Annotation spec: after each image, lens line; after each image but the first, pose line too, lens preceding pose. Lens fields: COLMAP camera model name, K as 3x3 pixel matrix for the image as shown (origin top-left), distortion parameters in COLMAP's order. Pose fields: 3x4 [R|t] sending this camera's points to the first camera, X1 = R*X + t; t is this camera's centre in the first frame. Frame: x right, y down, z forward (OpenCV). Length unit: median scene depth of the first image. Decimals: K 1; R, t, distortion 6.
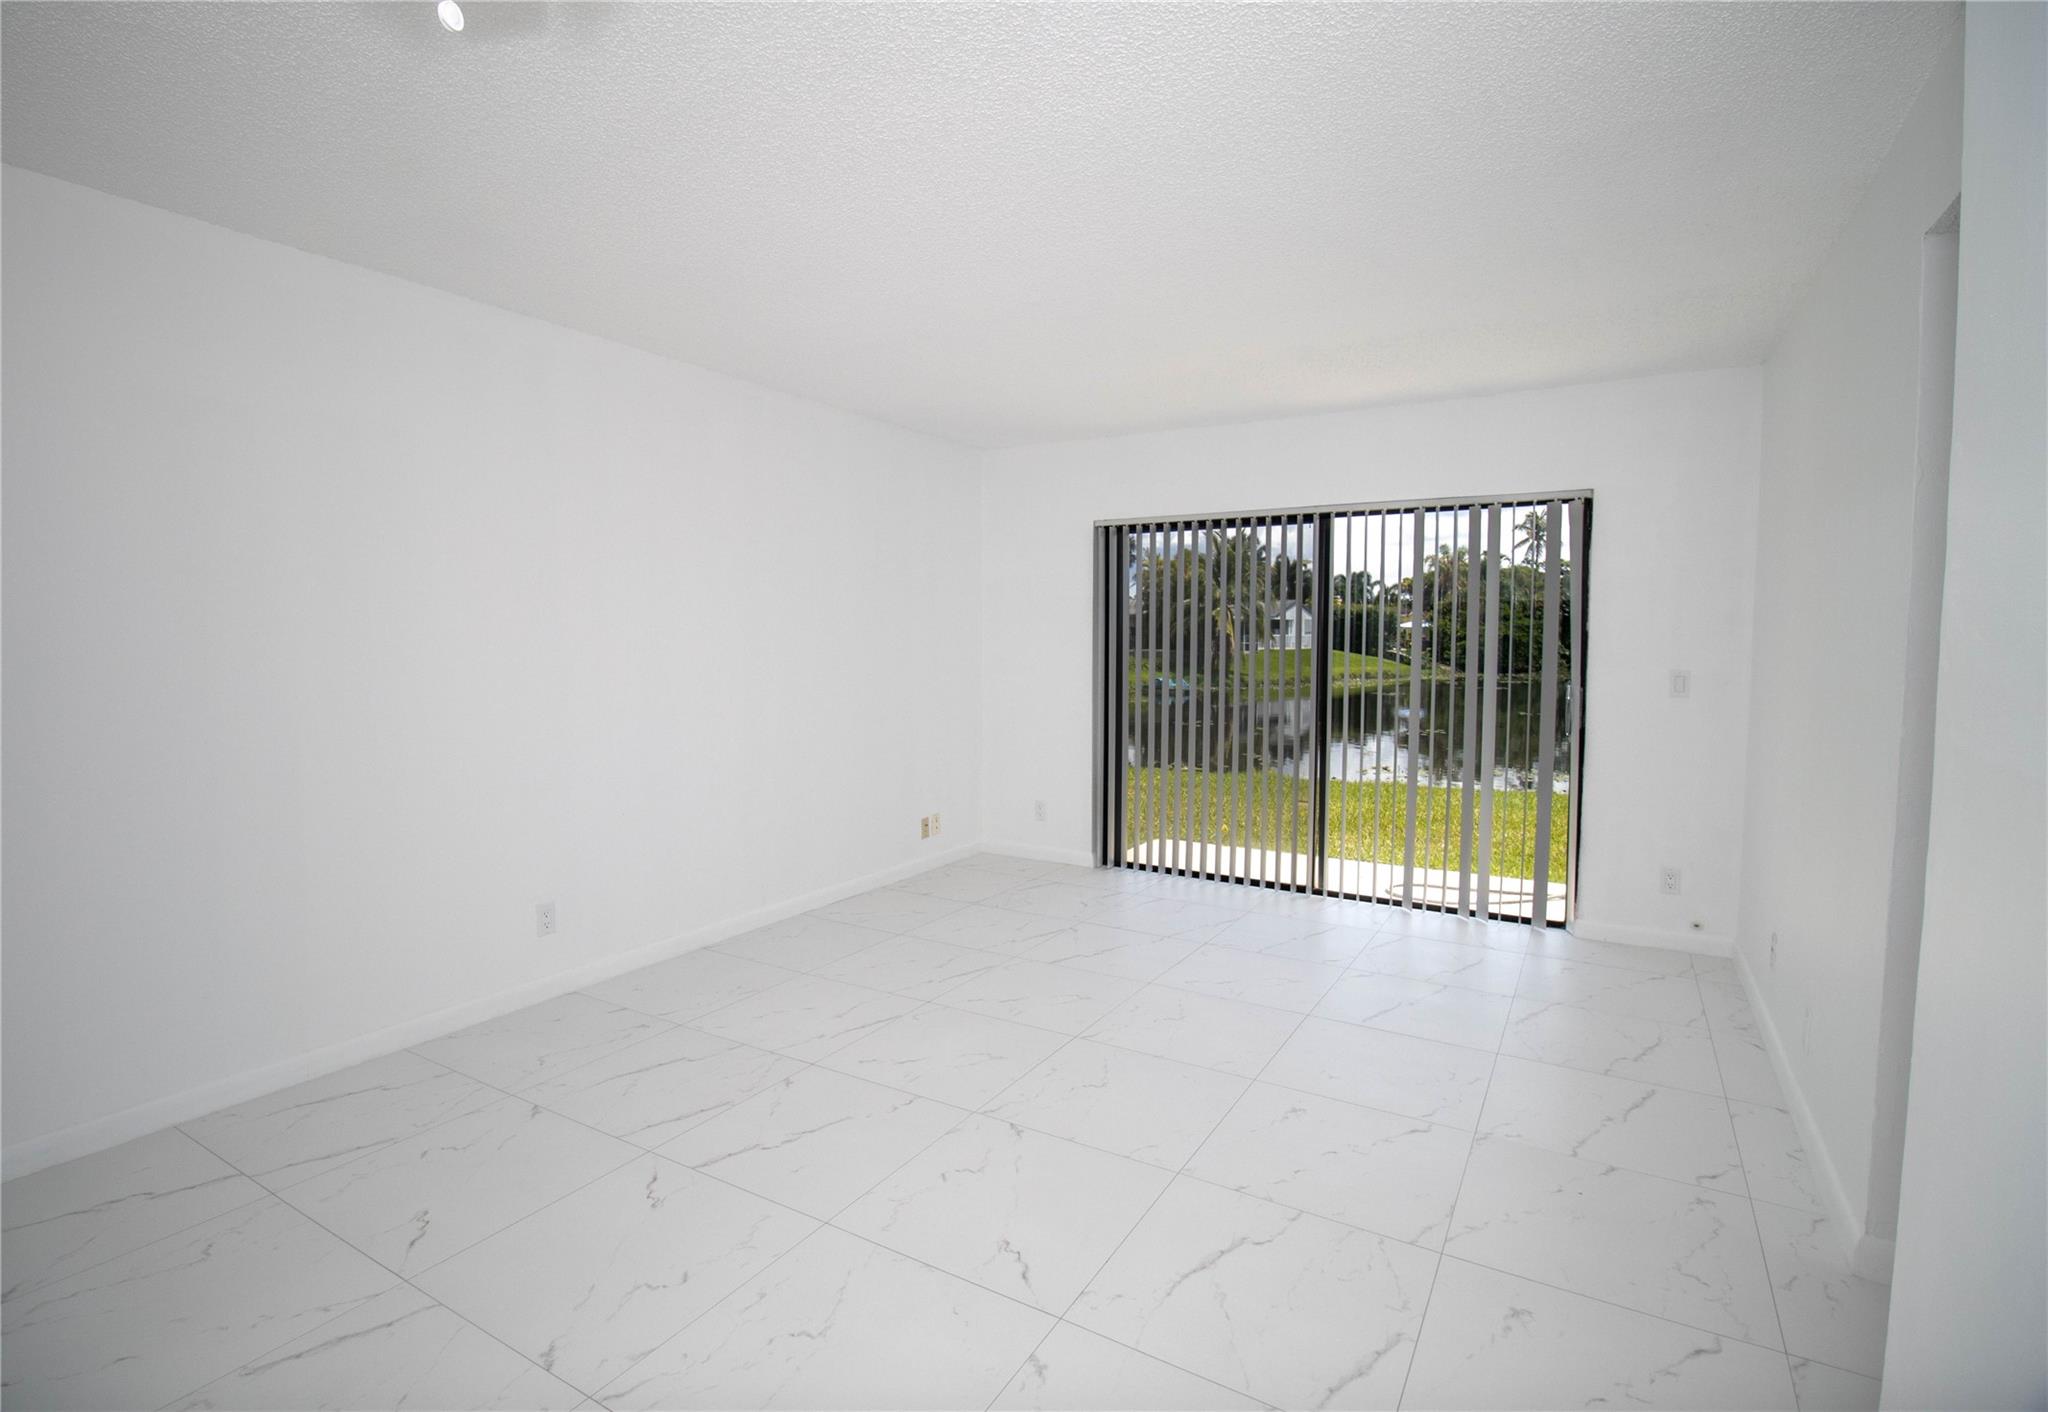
lens RADIAL K [[990.2, 0, 1050.9], [0, 990.2, 700.0], [0, 0, 1]] dist [-0.000859, -0.013857]
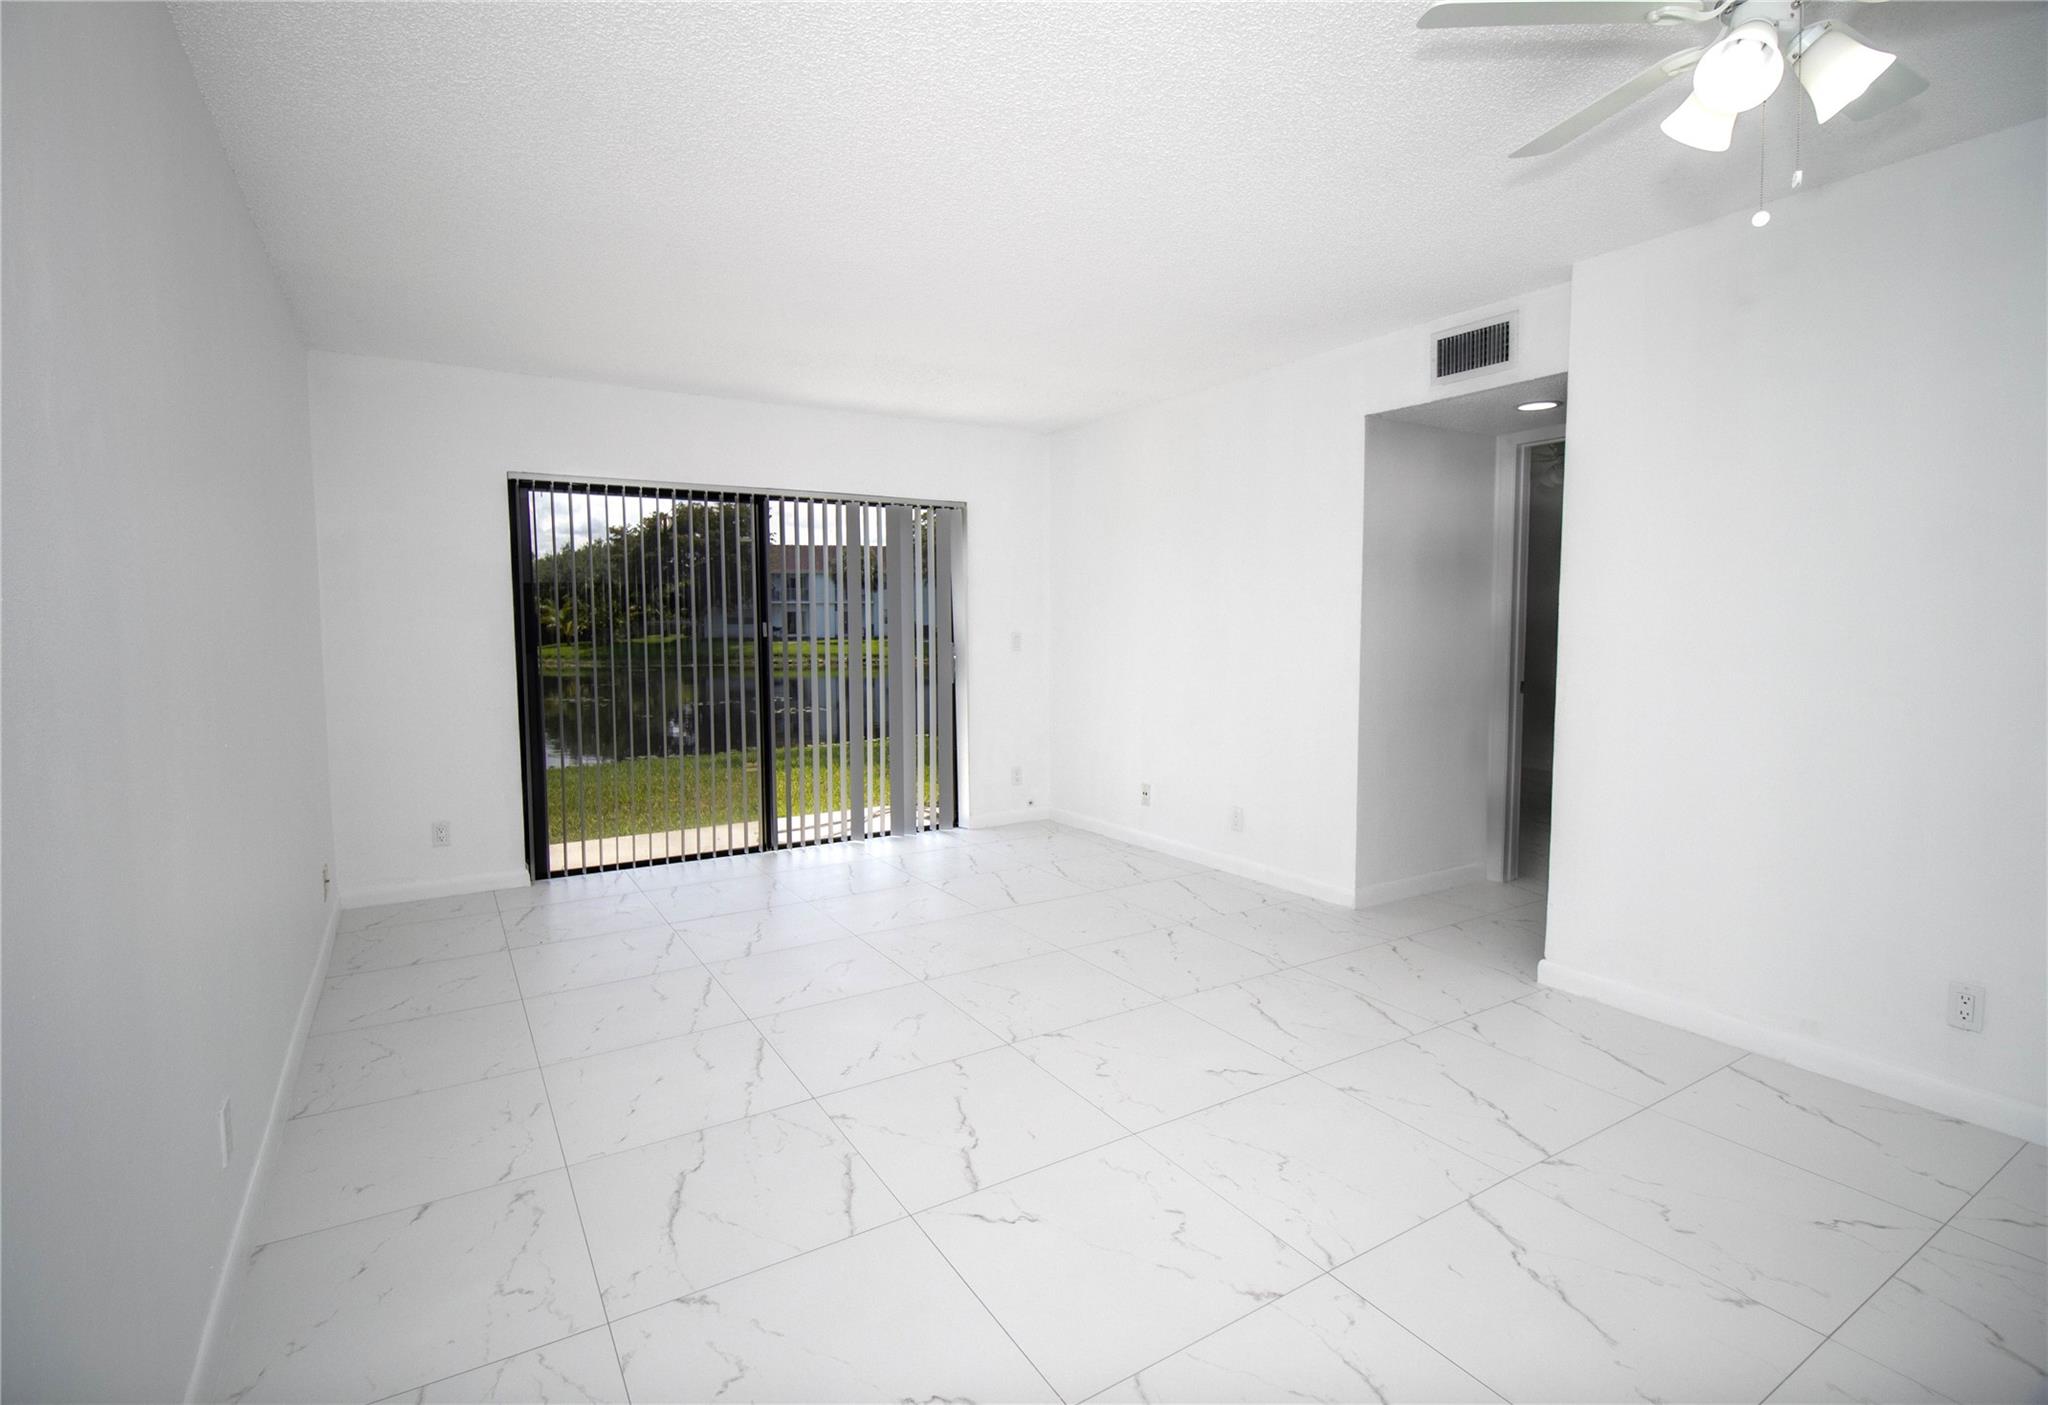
lens RADIAL K [[975.4, 0, 1024.0], [0, 975.4, 702.5], [0, 0, 1]] dist [-0.003041, -0.012732]
pose [[0.464185, -0.082857, 0.881854, -0.536051], [0.062468, 0.996198, 0.060719, -0.011388], [-0.883533, 0.026903, 0.467596, 0.259388]]
